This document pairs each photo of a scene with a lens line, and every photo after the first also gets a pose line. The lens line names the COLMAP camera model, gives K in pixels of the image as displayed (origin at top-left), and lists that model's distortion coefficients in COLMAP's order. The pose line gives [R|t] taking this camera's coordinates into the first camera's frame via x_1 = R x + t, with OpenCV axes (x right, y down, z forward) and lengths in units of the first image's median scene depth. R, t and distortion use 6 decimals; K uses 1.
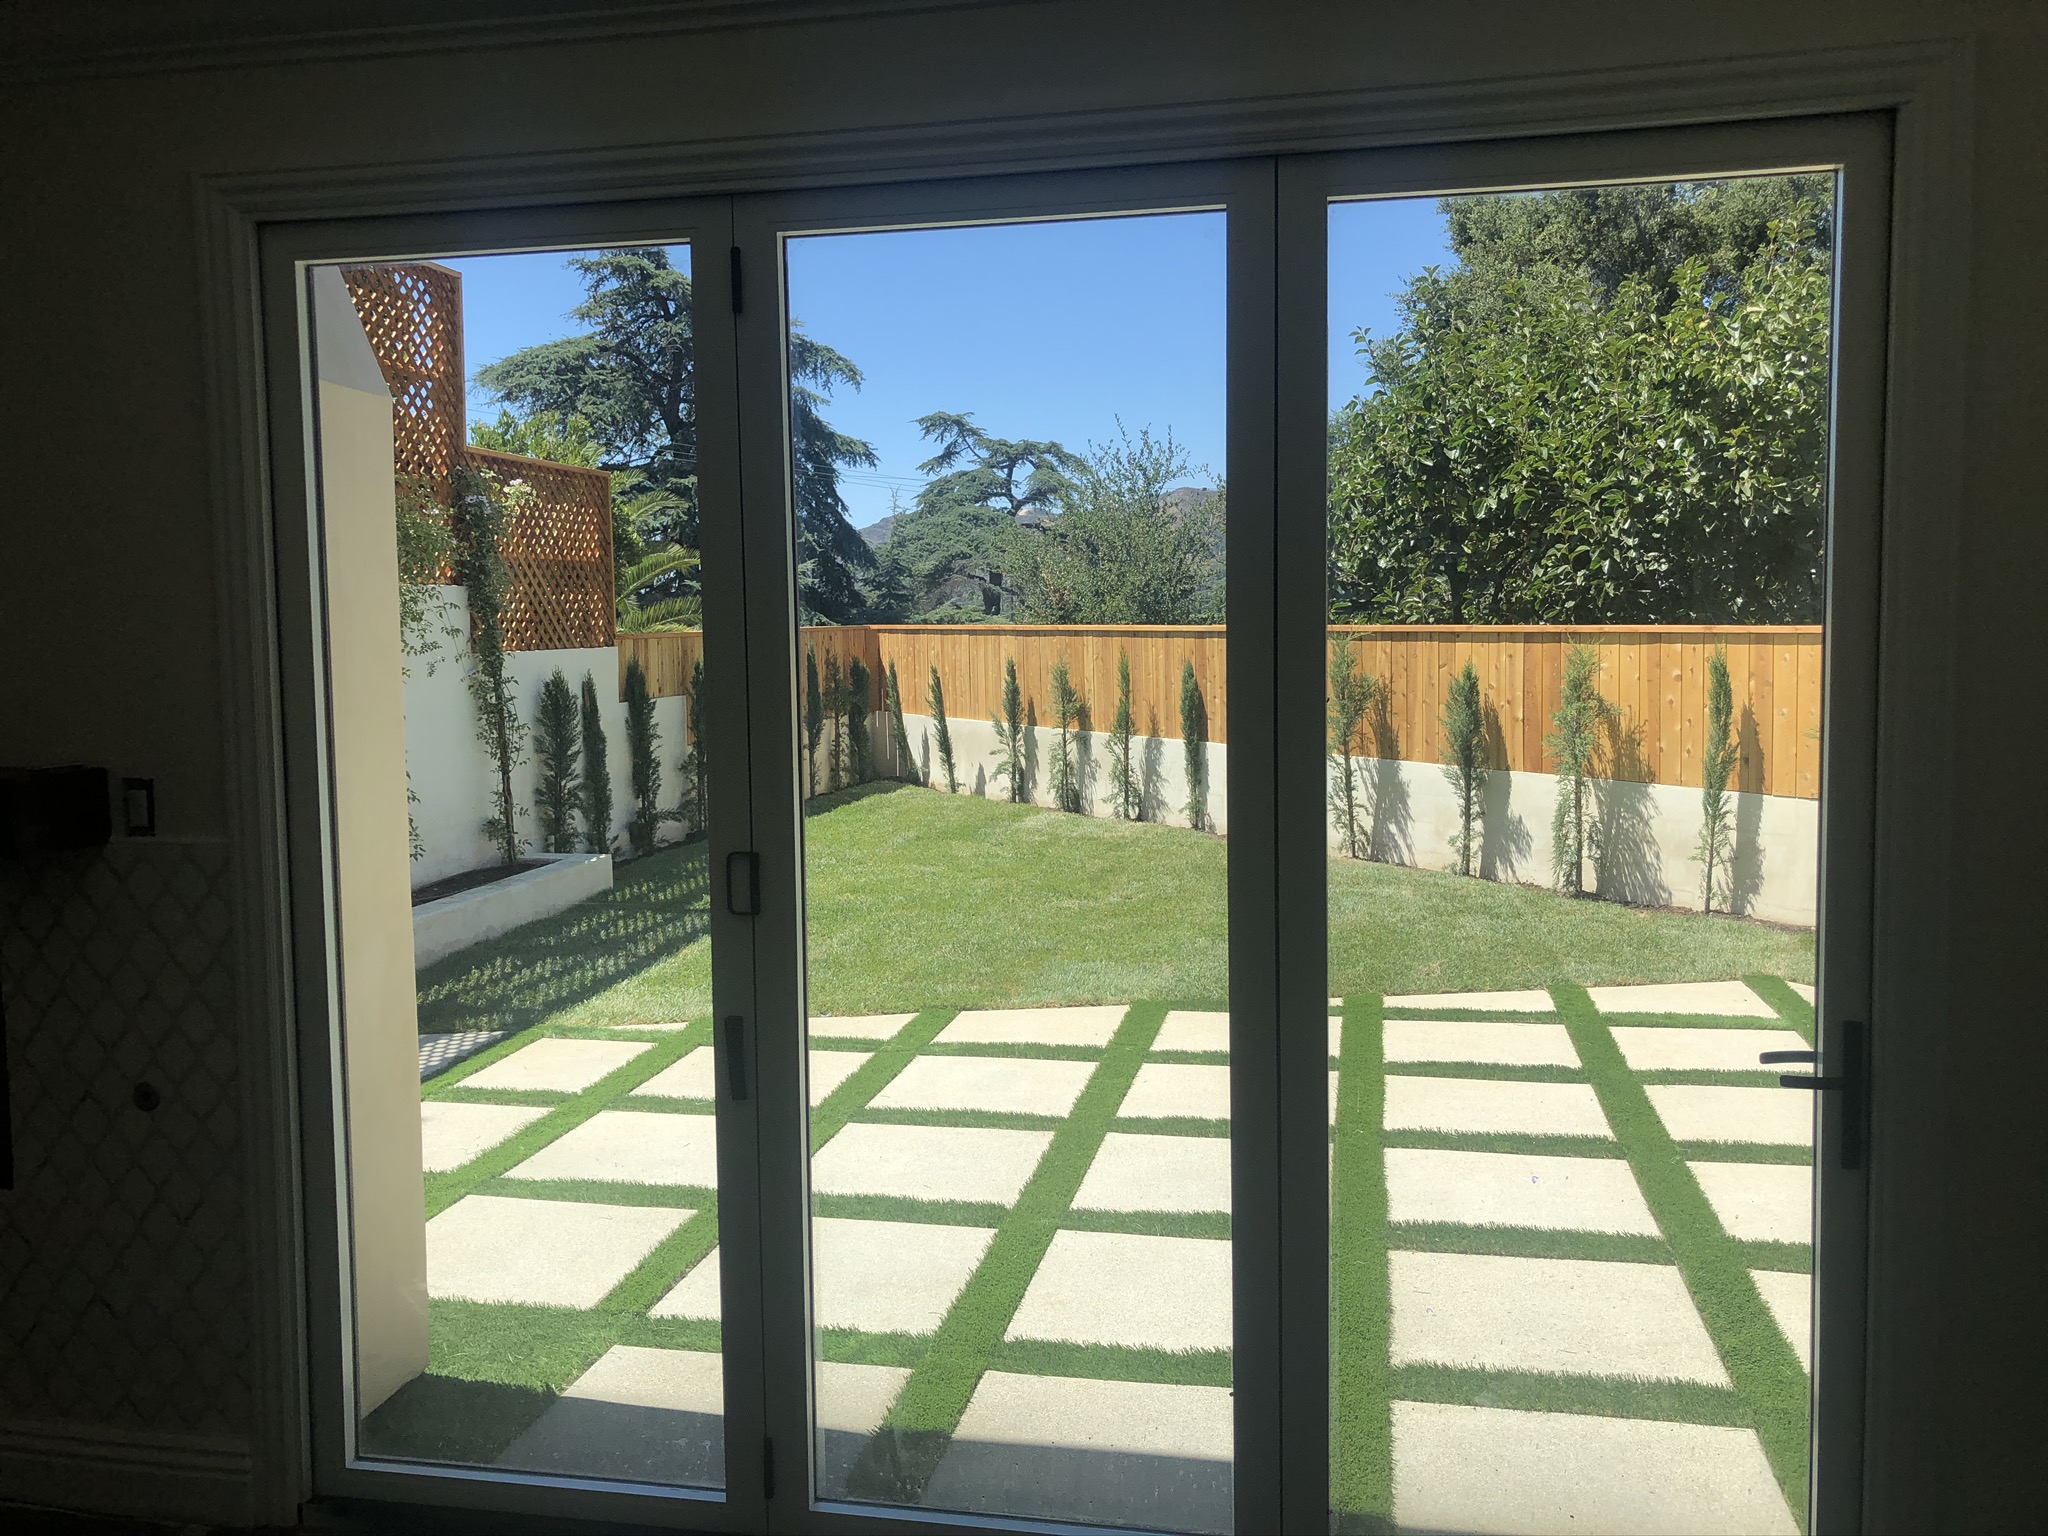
lens RADIAL K [[1658.0, 0, 1010.4], [0, 1658.0, 748.8], [0, 0, 1]] dist [0.092313, -0.188909]
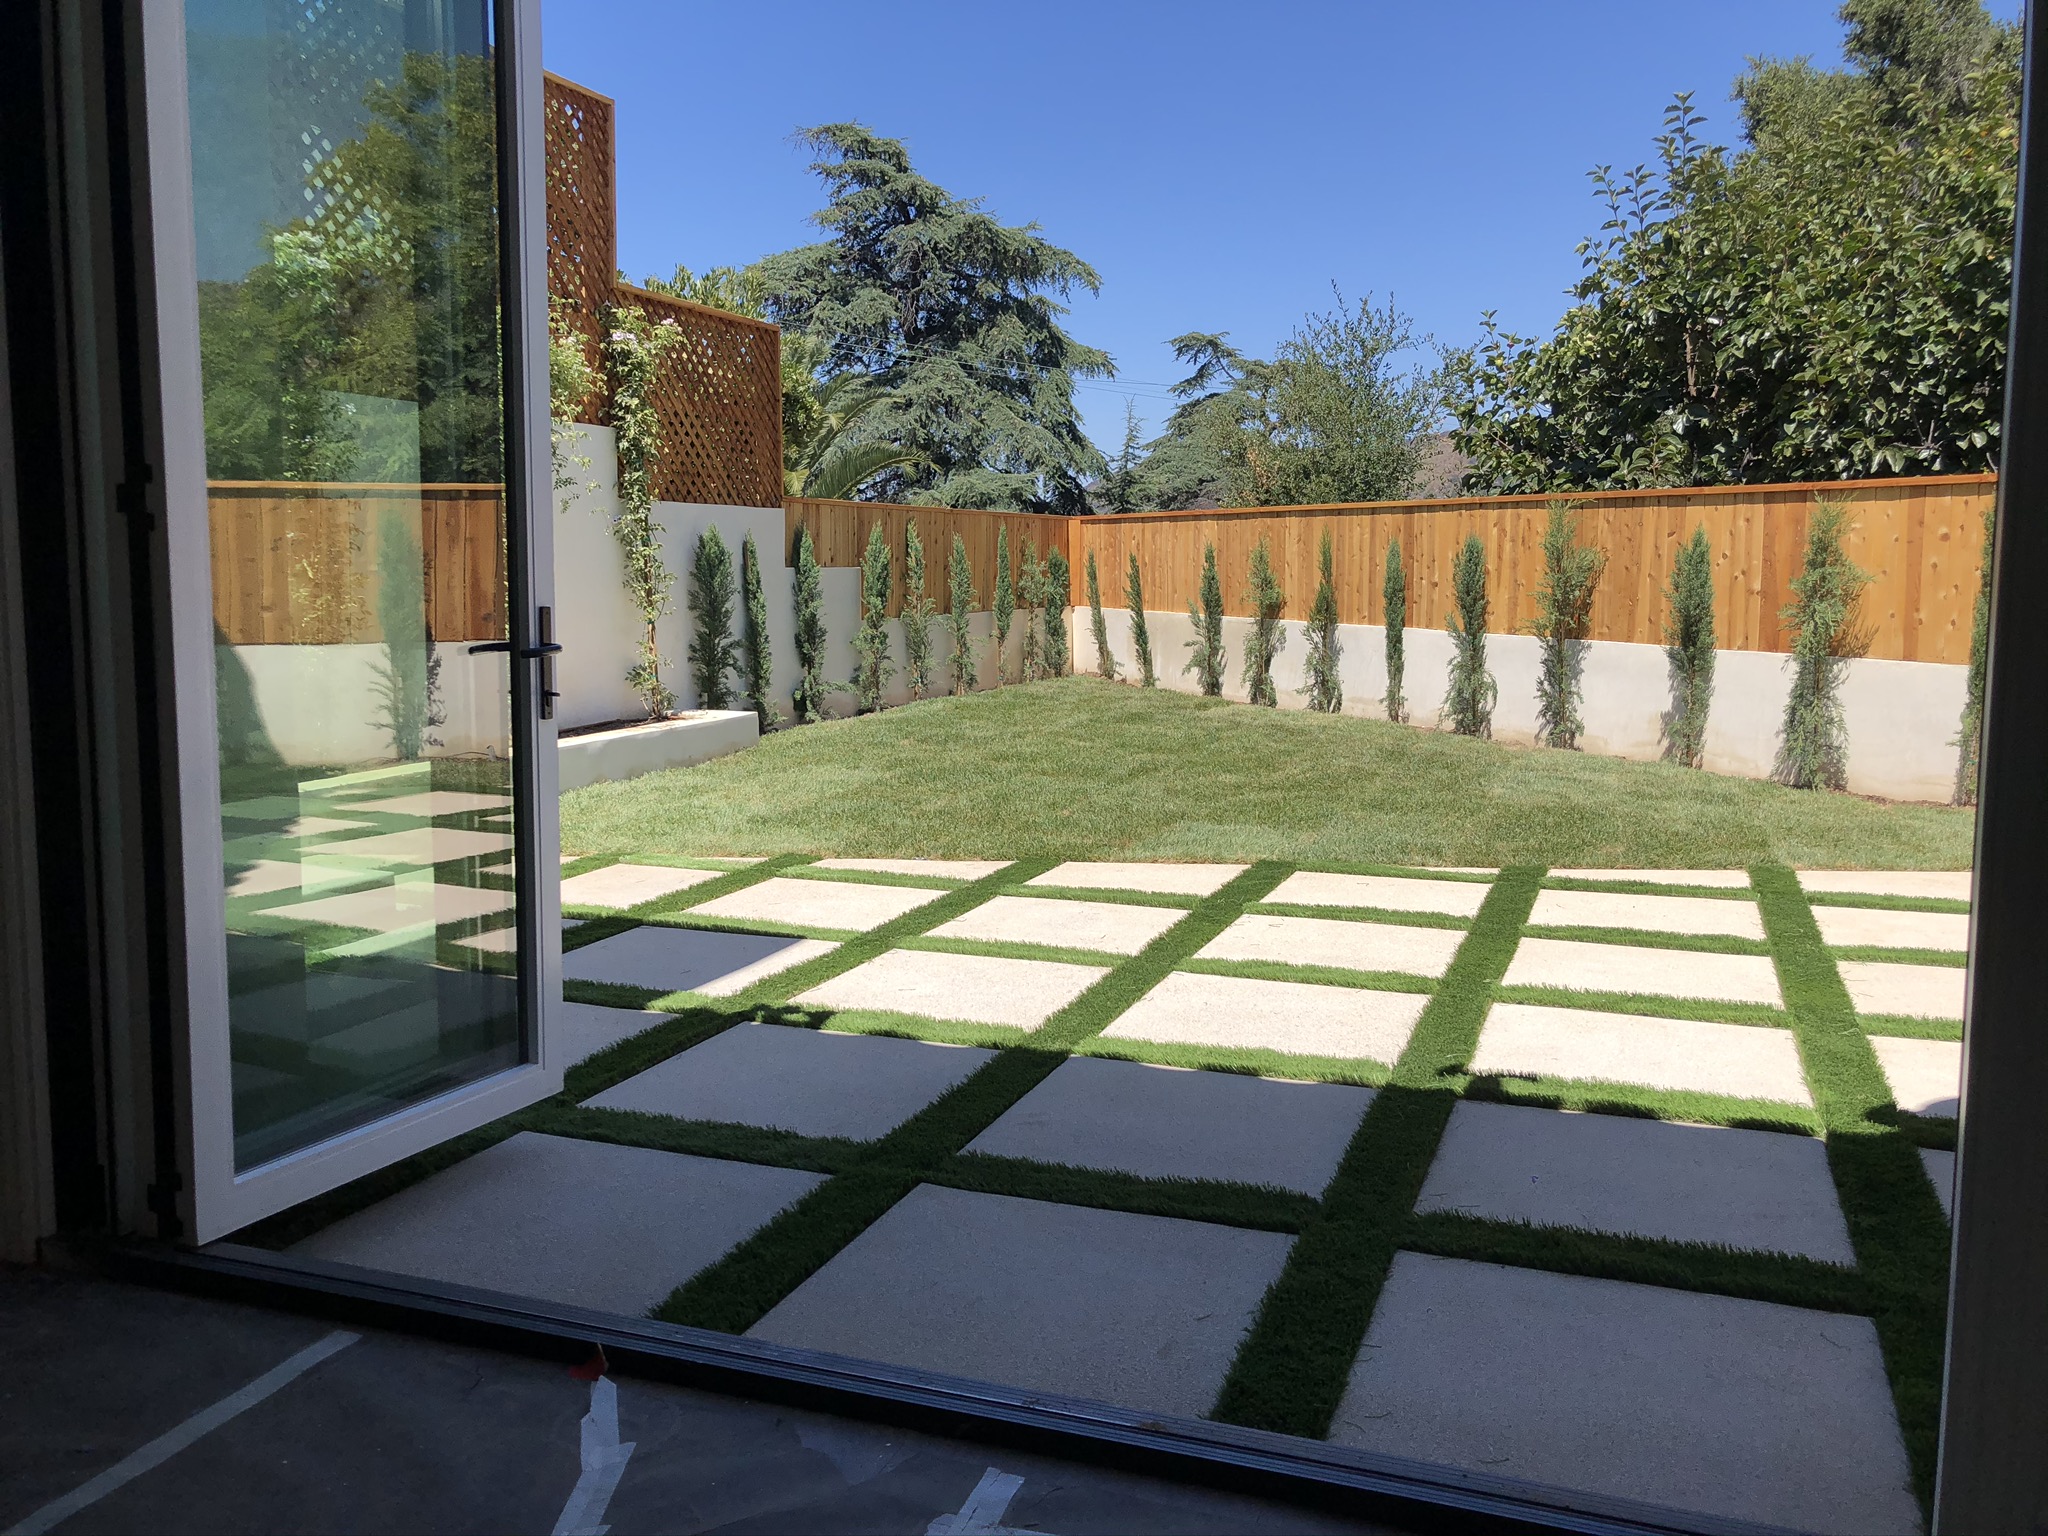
lens RADIAL K [[1658.0, 0, 1010.4], [0, 1658.0, 748.8], [0, 0, 1]] dist [0.092313, -0.188909]
pose [[0.987660, 0.034970, -0.152662, 0.052955], [-0.029456, 0.998835, 0.038229, 0.041990], [0.153821, -0.033260, 0.987539, 0.064214]]
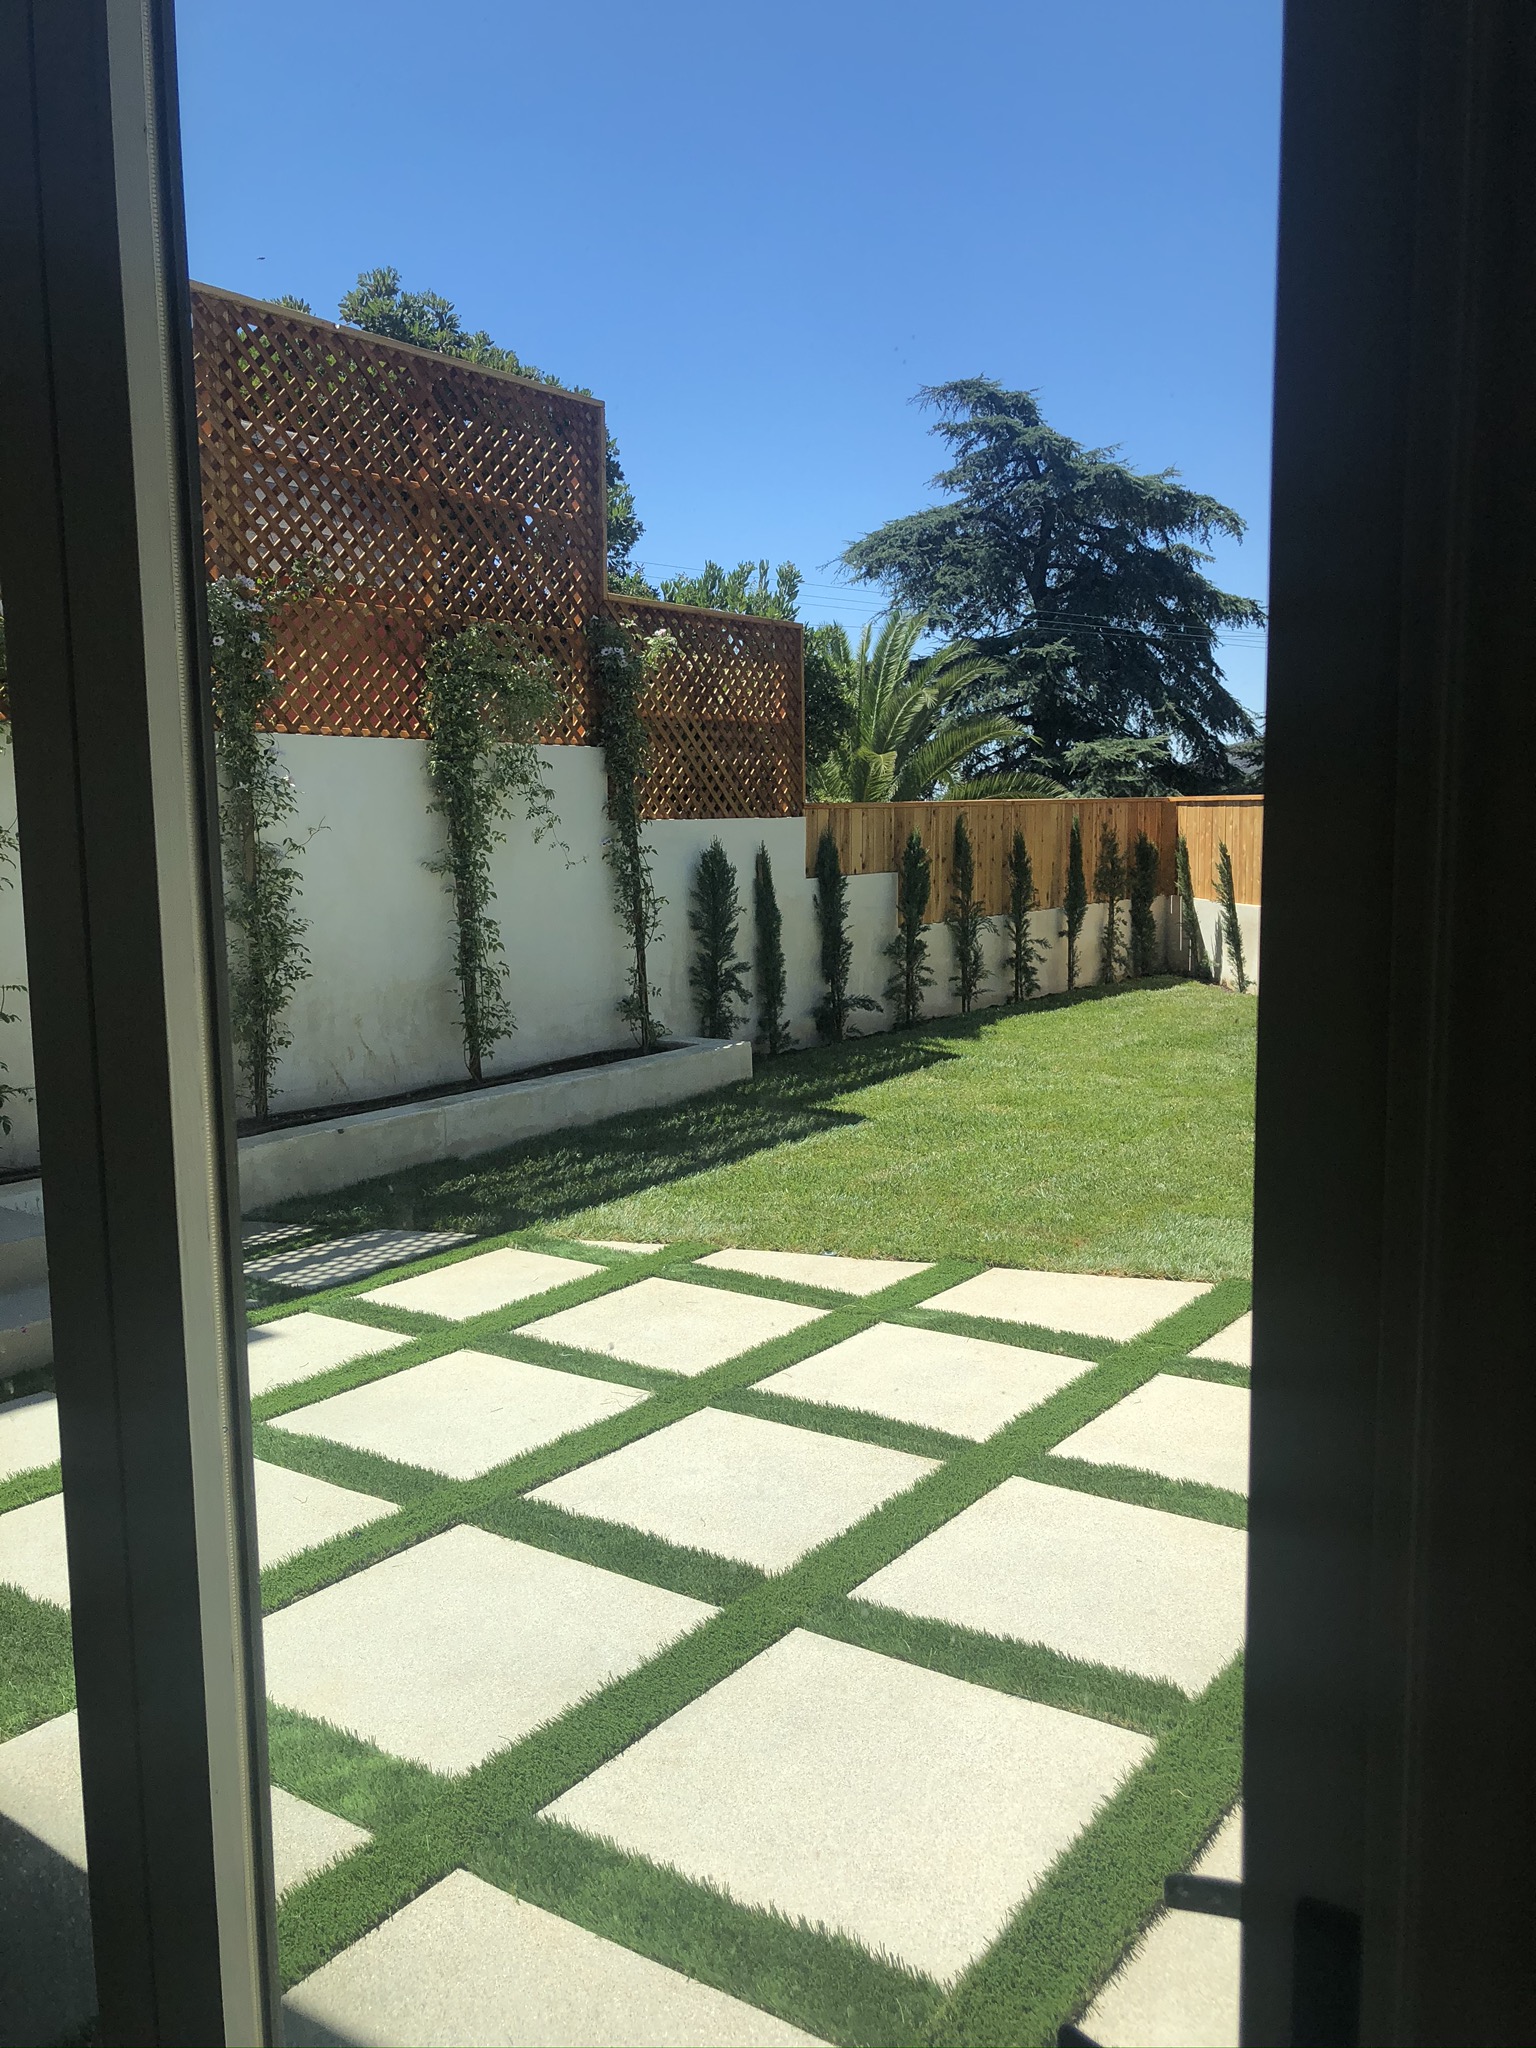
lens RADIAL K [[1657.2, 0, 768.0], [0, 1657.2, 1024.0], [0, 0, 1]] dist [0.165827, -0.522924]
pose [[0.920982, 0.049596, -0.386435, 0.116979], [-0.029226, 0.997864, 0.058416, -0.000155], [0.388507, -0.042506, 0.920465, 0.159567]]
